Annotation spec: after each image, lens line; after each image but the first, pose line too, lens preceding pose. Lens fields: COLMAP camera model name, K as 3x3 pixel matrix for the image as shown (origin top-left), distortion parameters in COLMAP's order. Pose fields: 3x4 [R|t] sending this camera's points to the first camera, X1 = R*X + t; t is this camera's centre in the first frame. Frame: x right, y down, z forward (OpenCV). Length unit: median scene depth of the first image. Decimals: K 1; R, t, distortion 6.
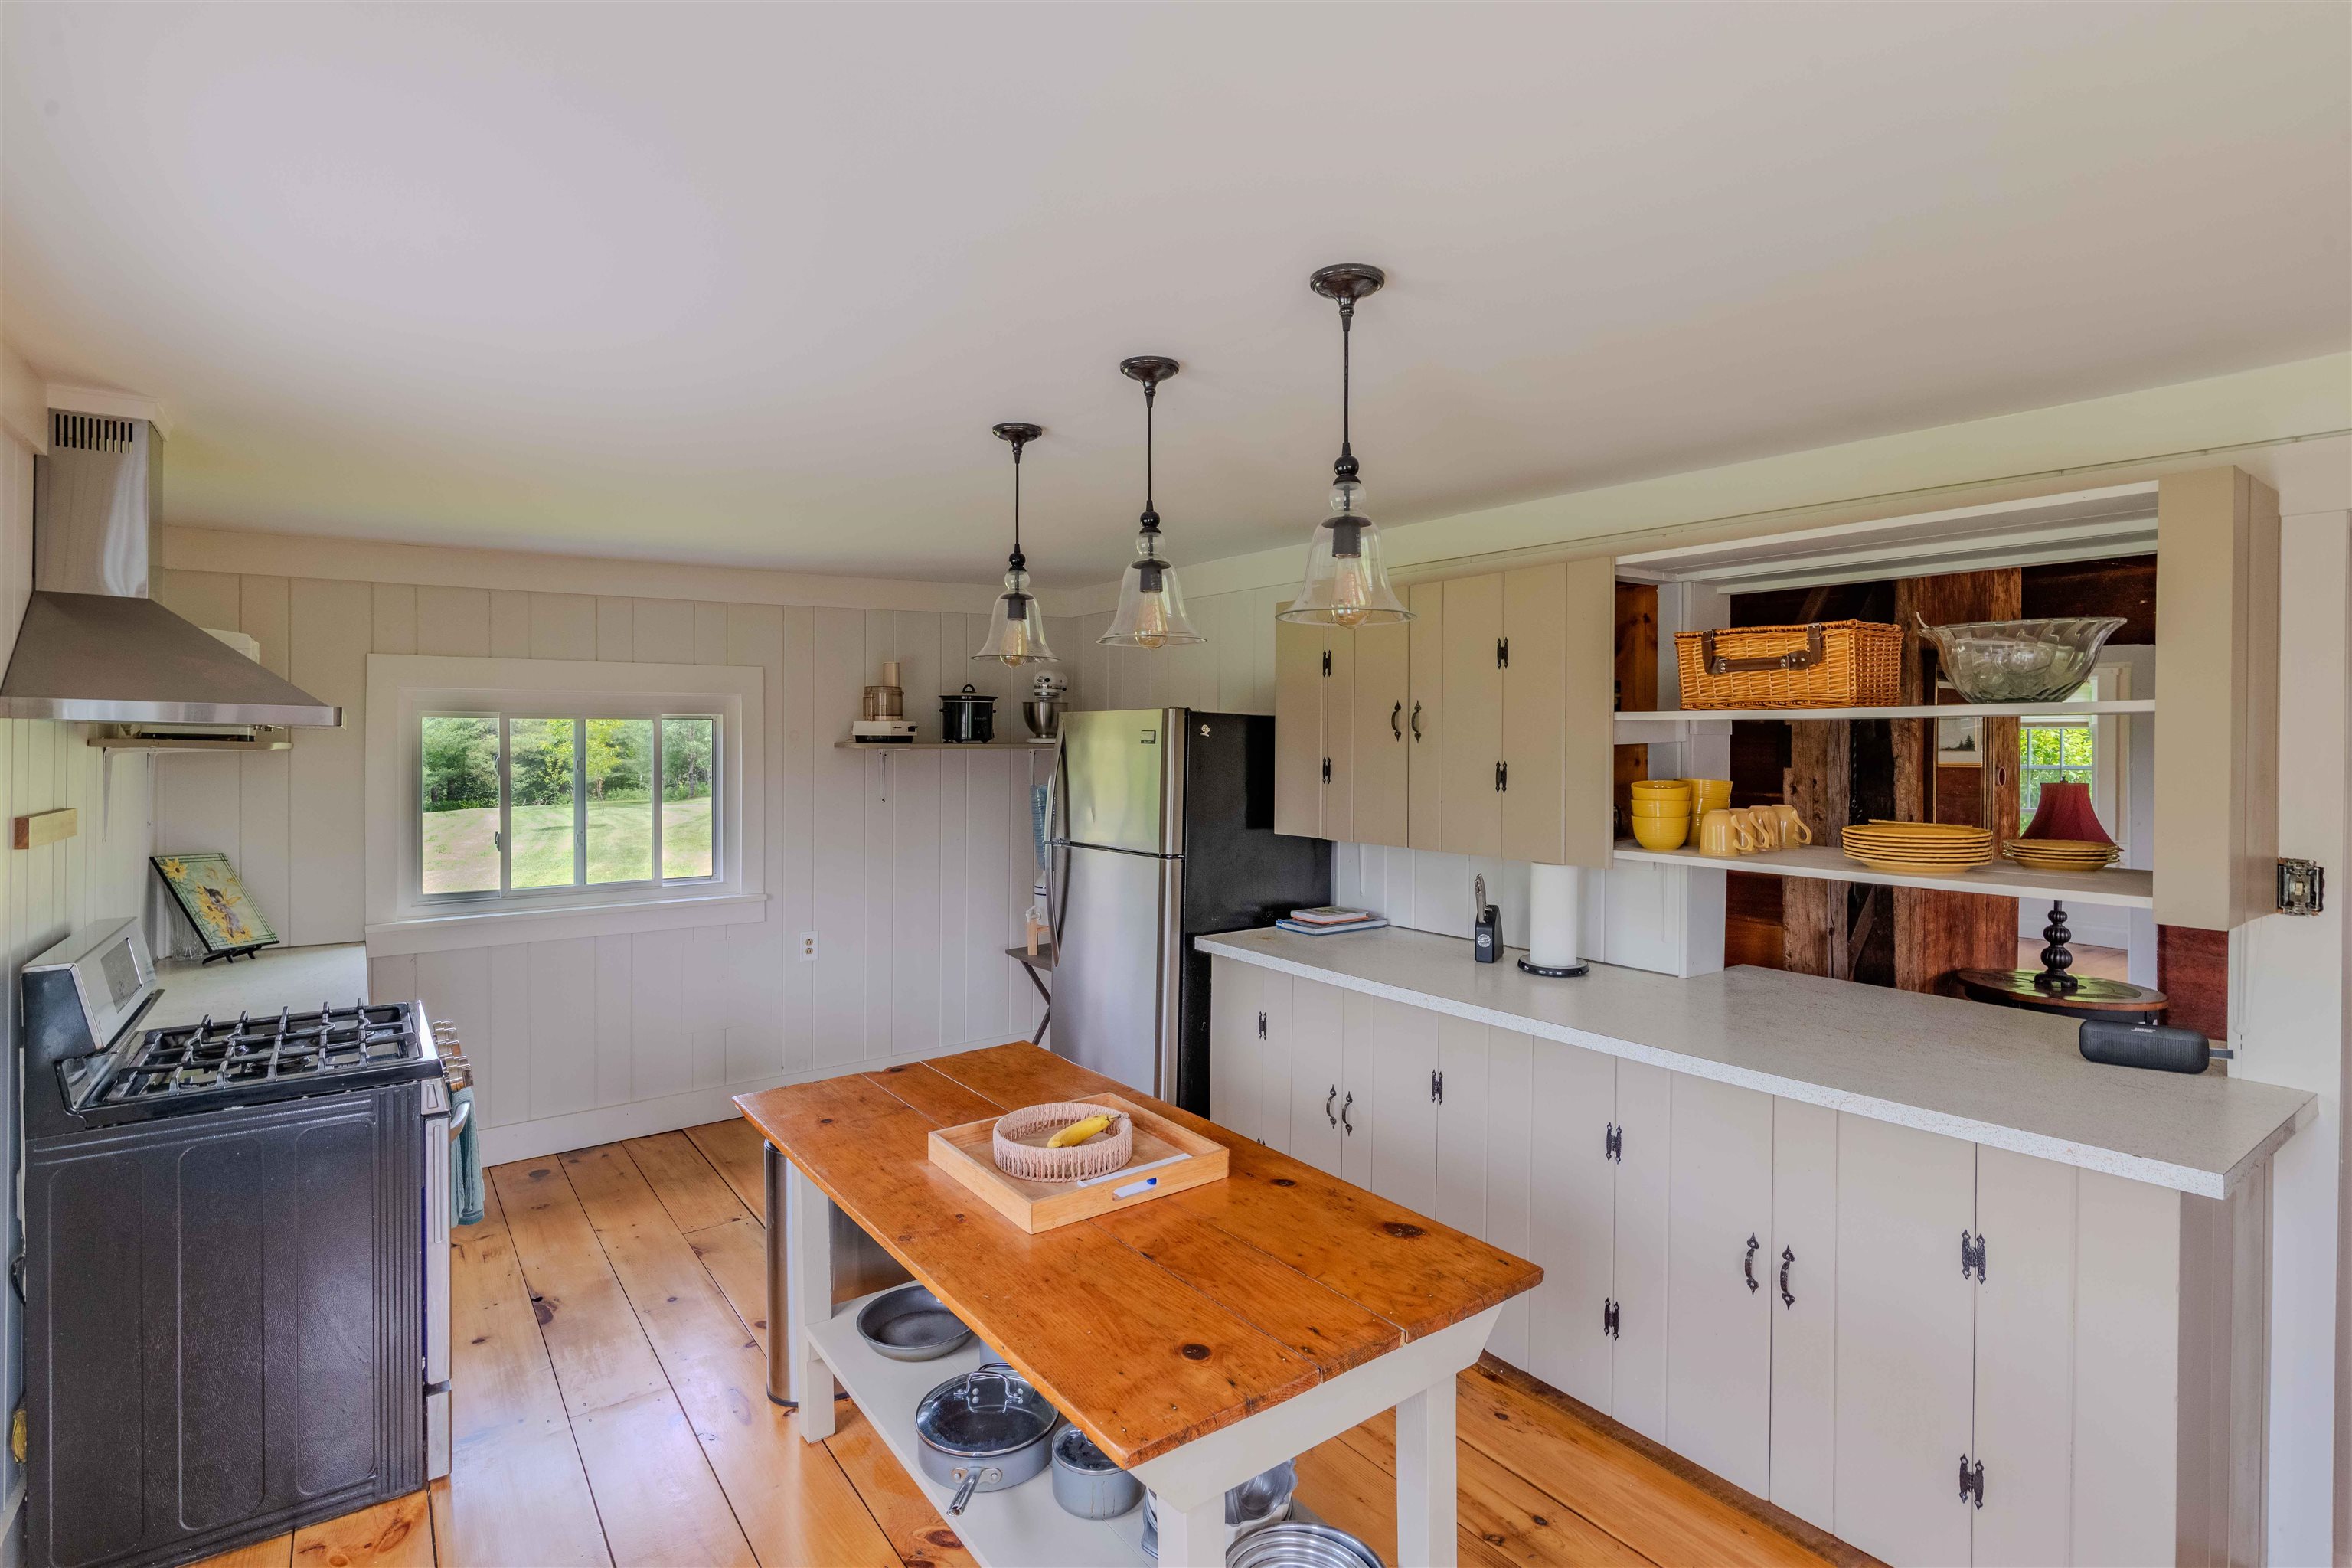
lens RADIAL K [[1141.0, 0, 1173.6], [0, 1141.0, 747.2], [0, 0, 1]] dist [-0.006390, -0.000665]
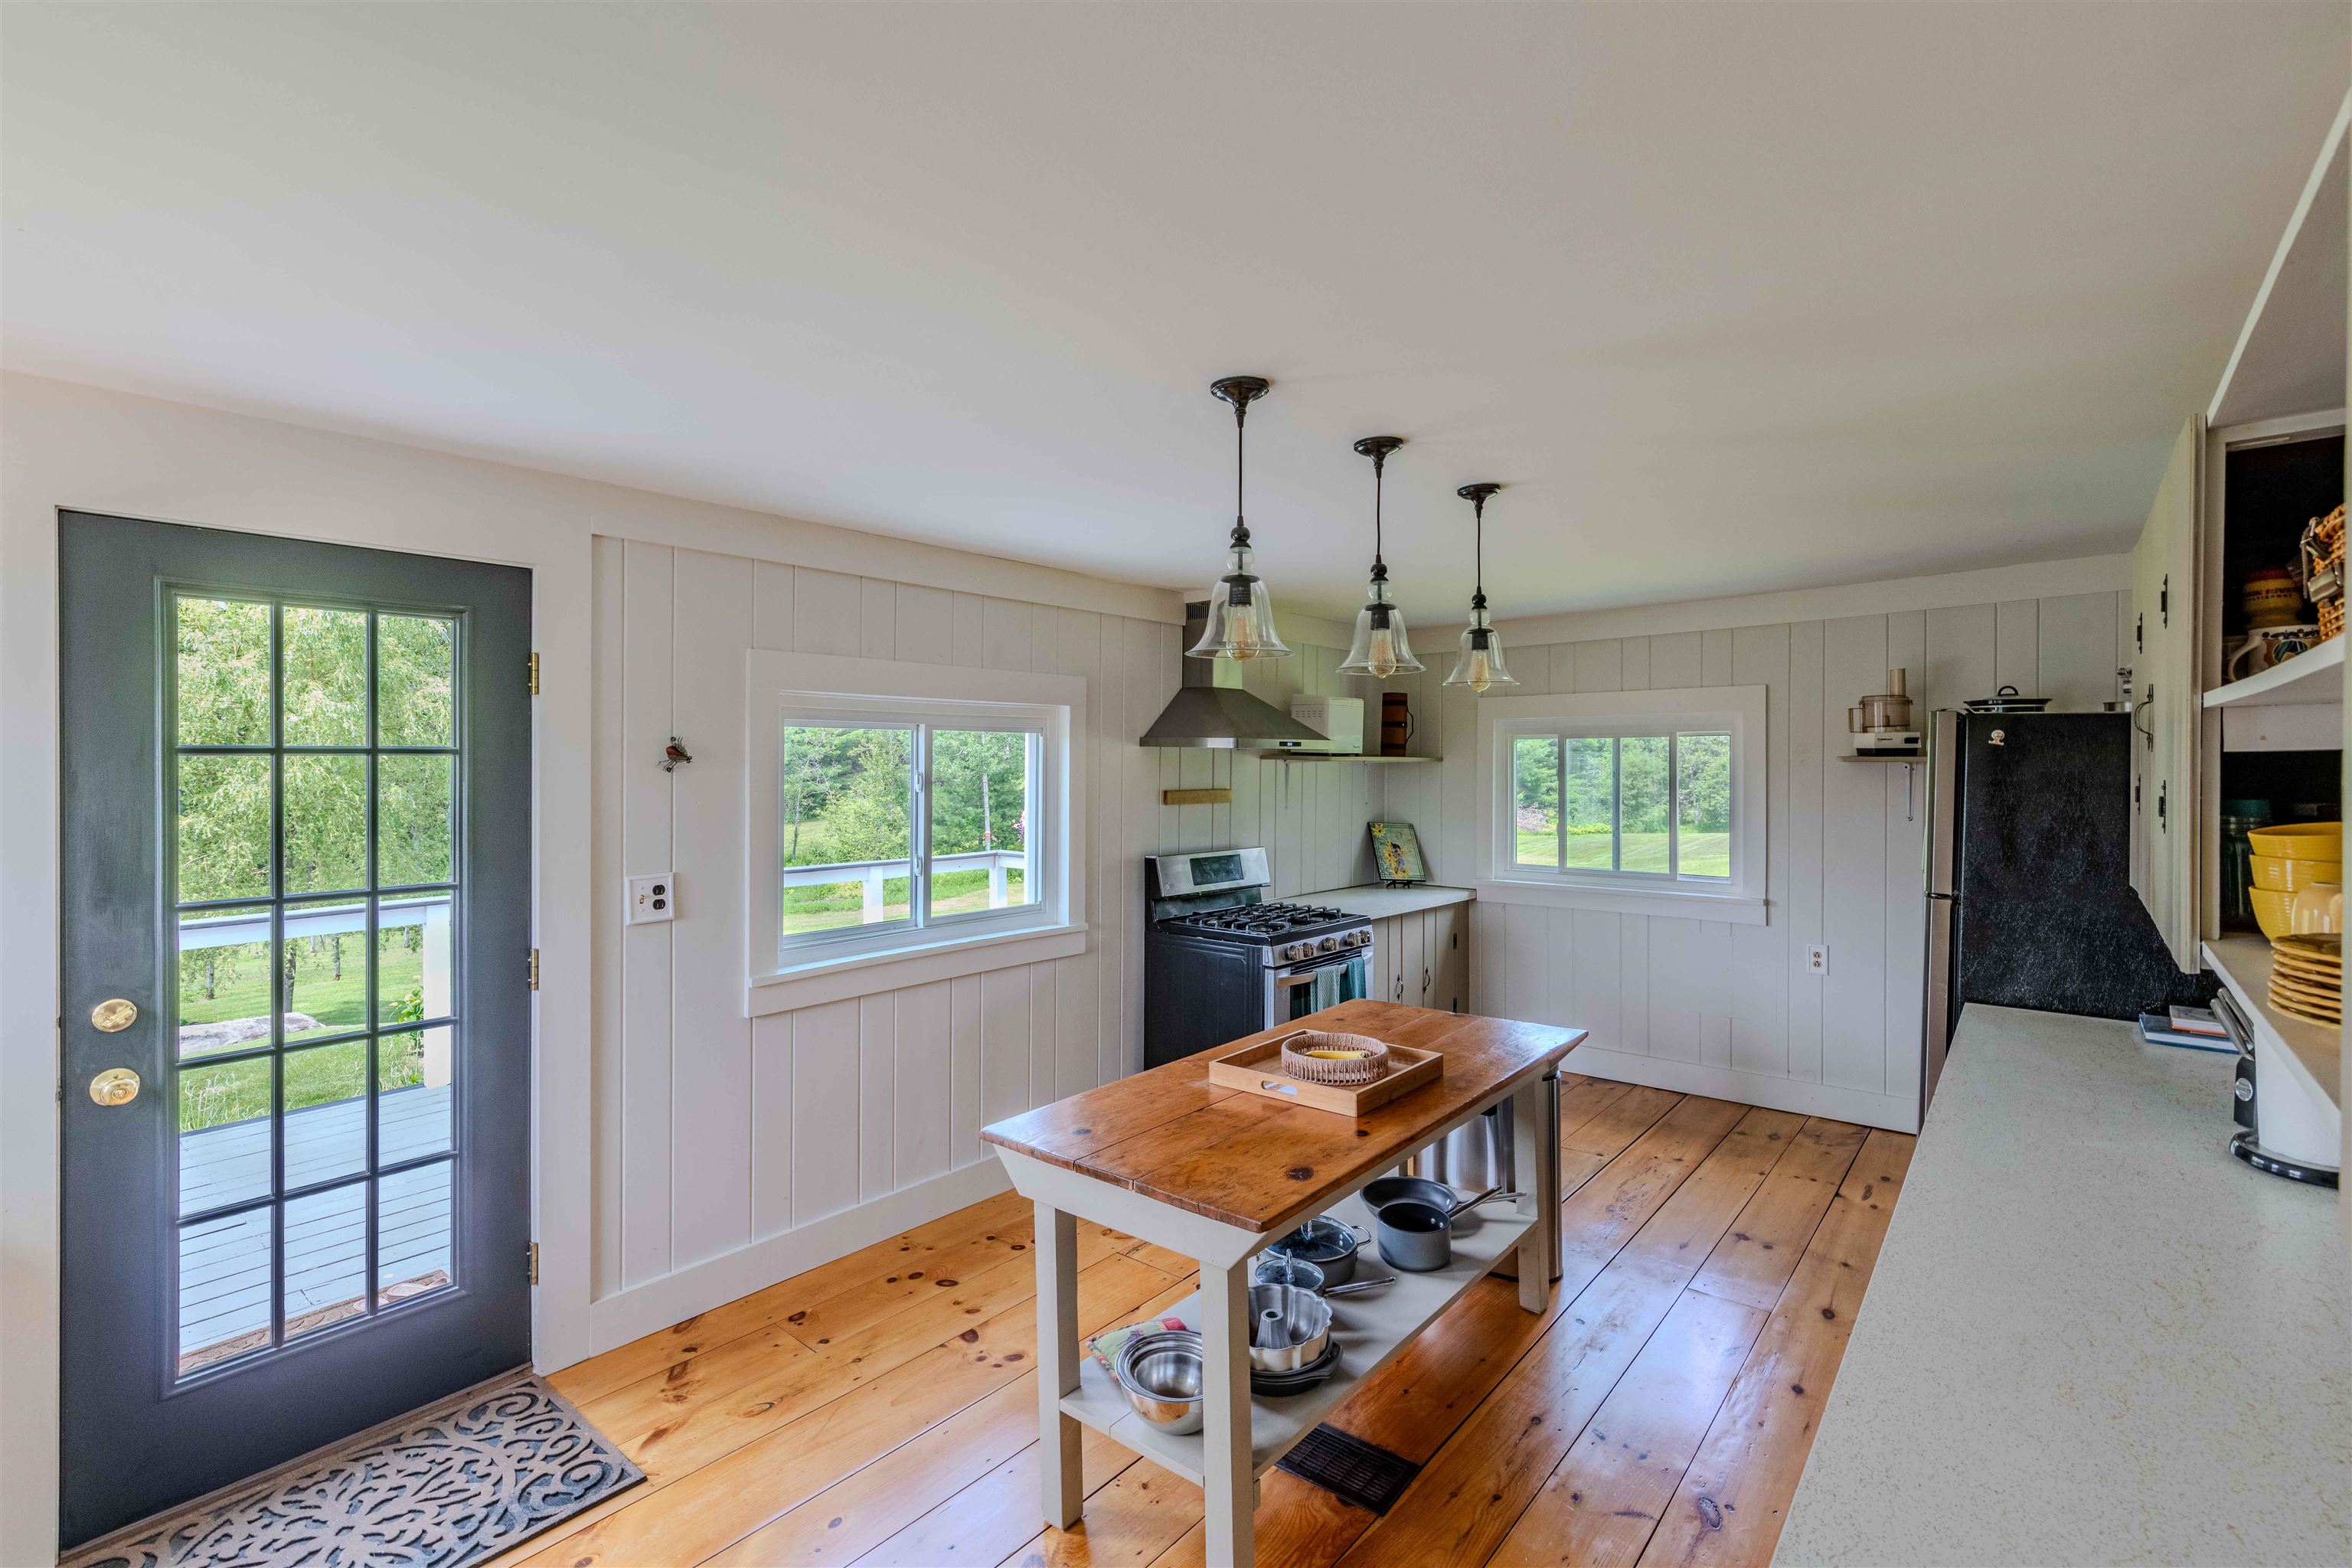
lens RADIAL K [[1047.3, 0, 1170.3], [0, 1047.3, 771.7], [0, 0, 1]] dist [0.002245, -0.000446]
pose [[0.244537, 0.011369, -0.969573, 0.558526], [-0.004353, 0.999934, 0.010627, 0.002634], [0.969630, 0.001621, 0.244570, 0.287263]]
